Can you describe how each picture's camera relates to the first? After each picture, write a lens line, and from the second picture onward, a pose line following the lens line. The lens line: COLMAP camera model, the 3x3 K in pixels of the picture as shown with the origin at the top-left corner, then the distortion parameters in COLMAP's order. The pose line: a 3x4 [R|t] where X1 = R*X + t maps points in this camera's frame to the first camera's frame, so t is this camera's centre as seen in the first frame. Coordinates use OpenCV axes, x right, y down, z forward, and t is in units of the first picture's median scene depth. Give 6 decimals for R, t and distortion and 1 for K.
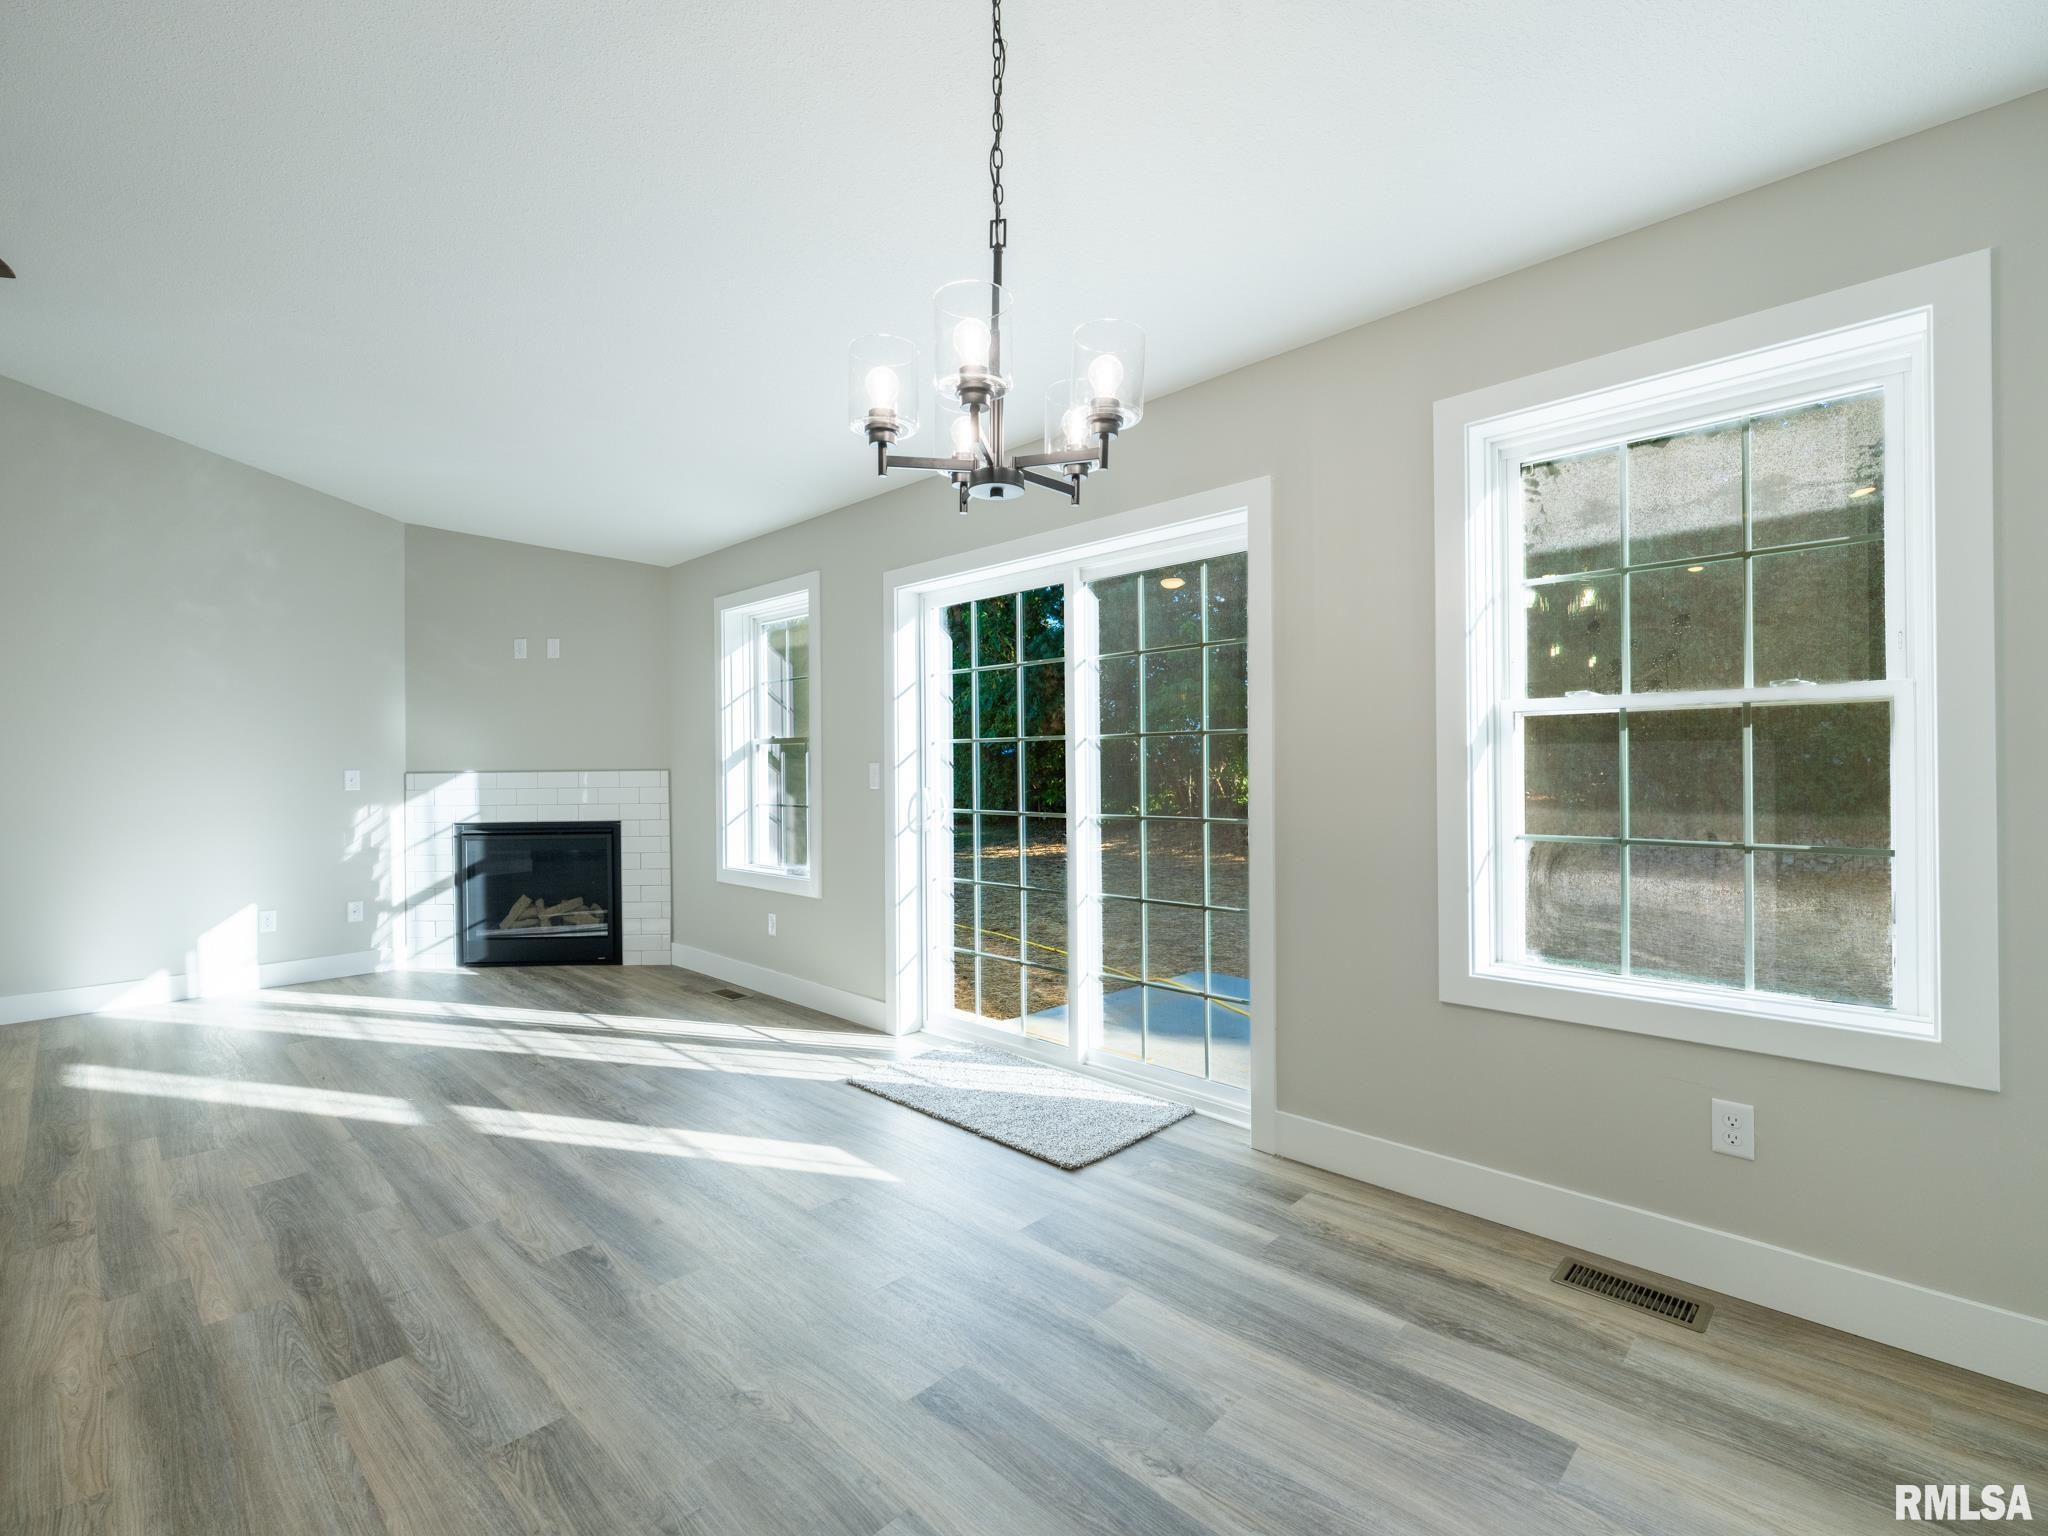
lens RADIAL K [[942.4, 0, 1029.6], [0, 942.4, 760.5], [0, 0, 1]] dist [0.004380, 0.000358]
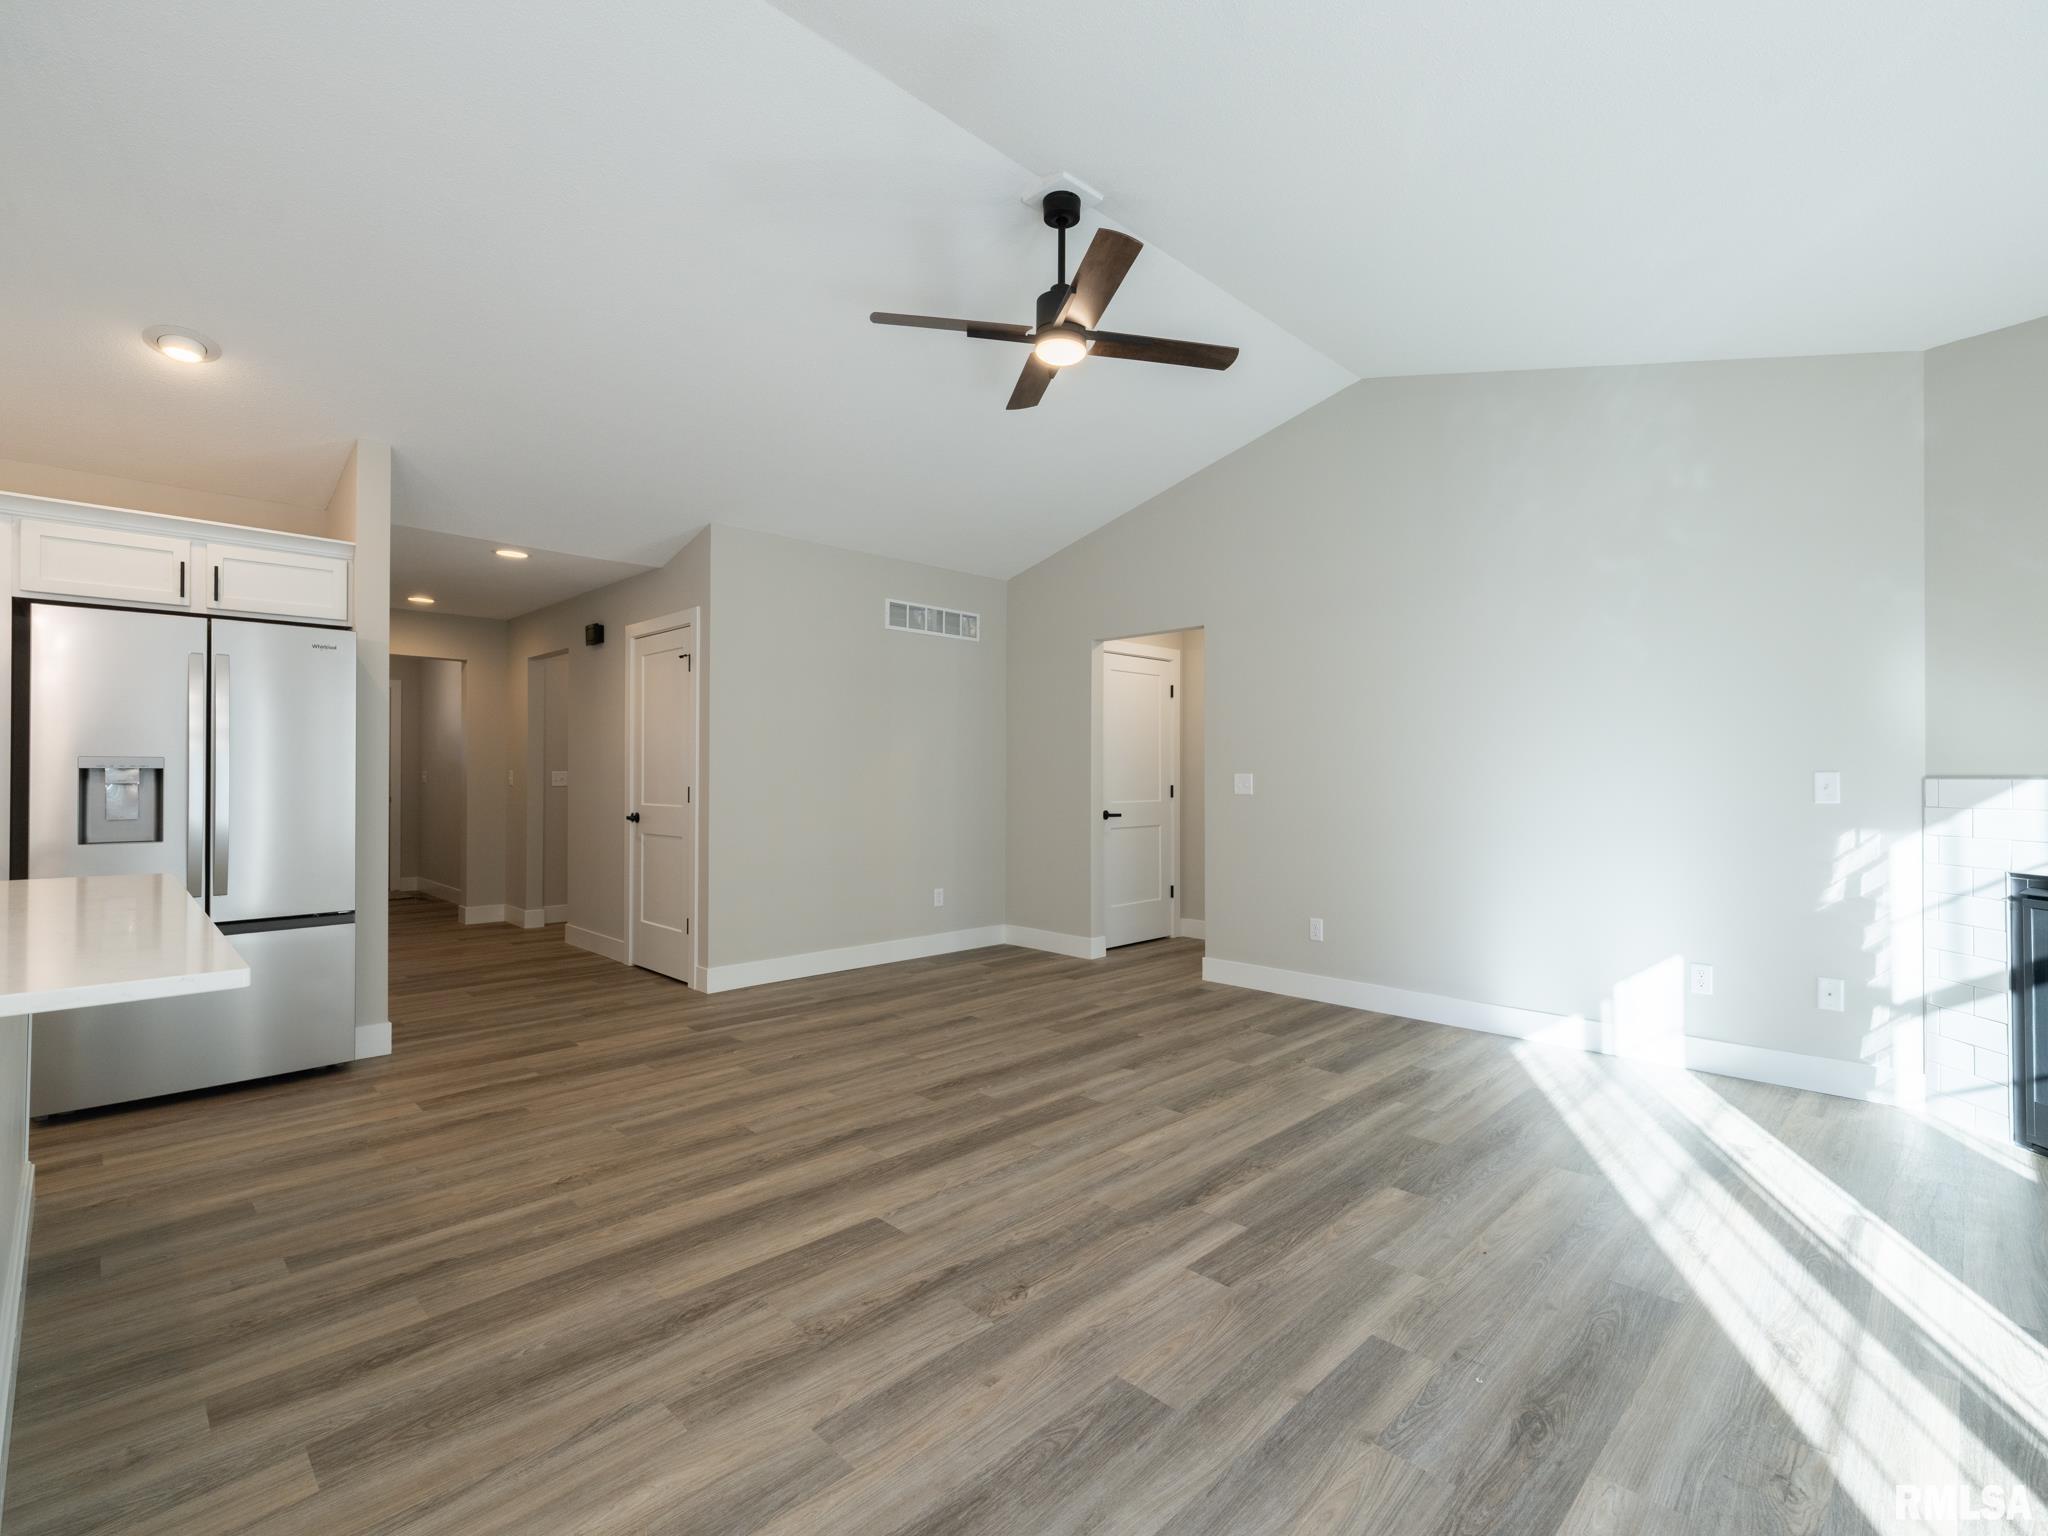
lens RADIAL K [[936.3, 0, 1029.8], [0, 936.3, 787.2], [0, 0, 1]] dist [0.007584, 0.000602]
pose [[-0.027562, 0.024639, -0.999316, -0.067967], [0.013129, 0.999619, 0.024285, -0.002206], [0.999534, -0.012451, -0.027875, 0.474503]]
